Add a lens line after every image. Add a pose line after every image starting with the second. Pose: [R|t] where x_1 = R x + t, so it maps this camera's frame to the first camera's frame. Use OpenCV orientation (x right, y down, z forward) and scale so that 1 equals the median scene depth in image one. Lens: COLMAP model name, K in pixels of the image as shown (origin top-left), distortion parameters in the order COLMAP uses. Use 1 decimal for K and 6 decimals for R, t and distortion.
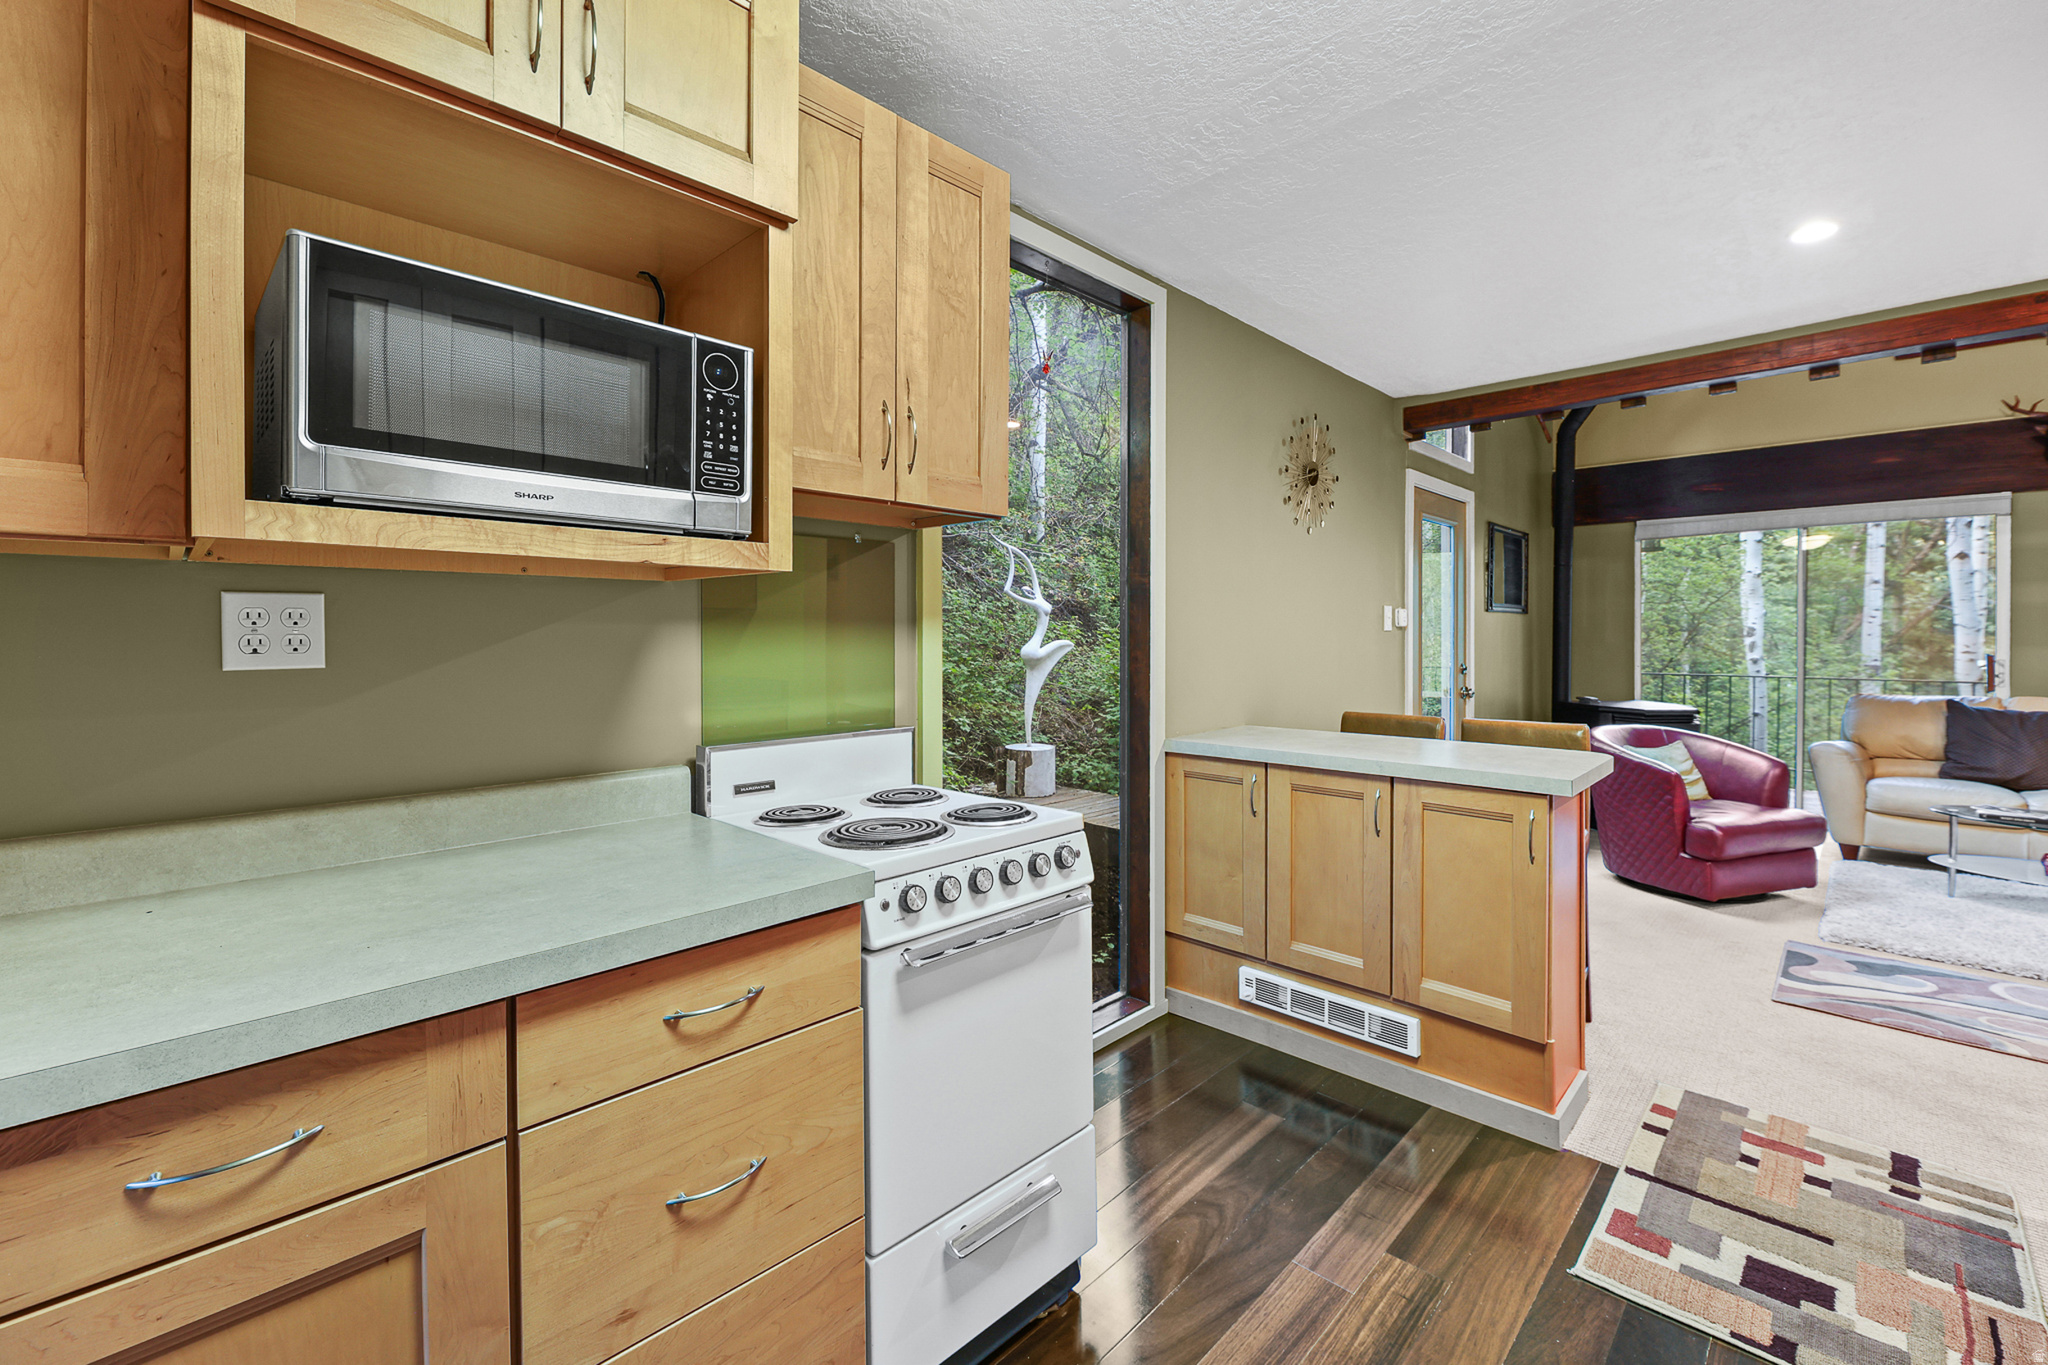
lens RADIAL K [[832.9, 0, 1029.0], [0, 832.9, 670.5], [0, 0, 1]] dist [-0.000115, -0.000249]
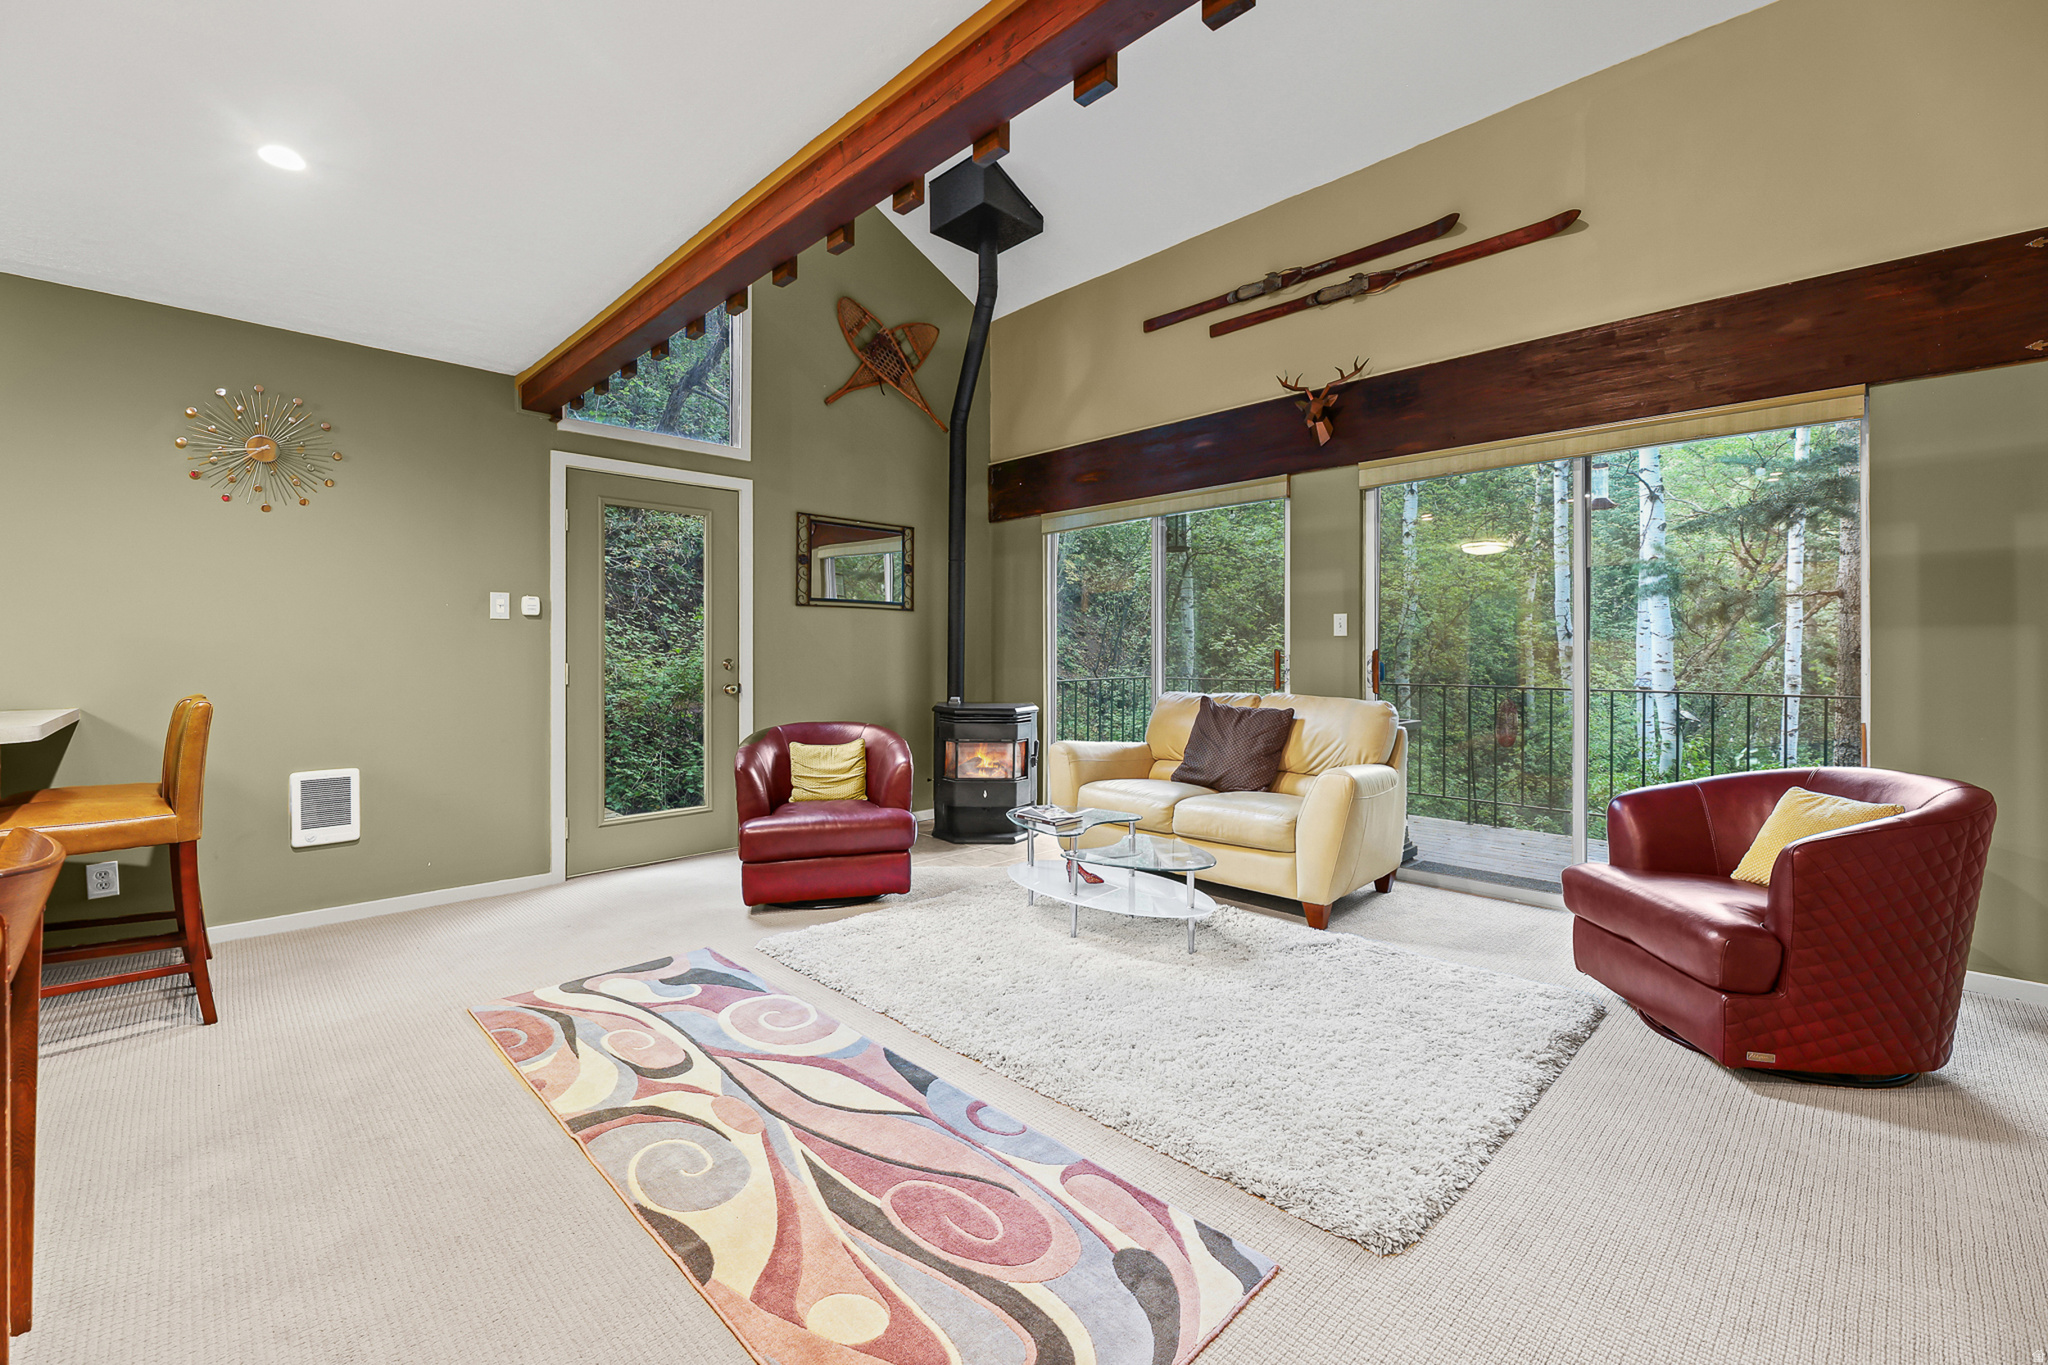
lens RADIAL K [[832.9, 0, 1020.3], [0, 832.9, 676.2], [0, 0, 1]] dist [-0.000115, -0.000249]
pose [[0.999438, 0.001353, -0.033487, 0.997796], [-0.001924, 0.999853, -0.017046, 0.030723], [0.033459, 0.017101, 0.999294, 0.066169]]
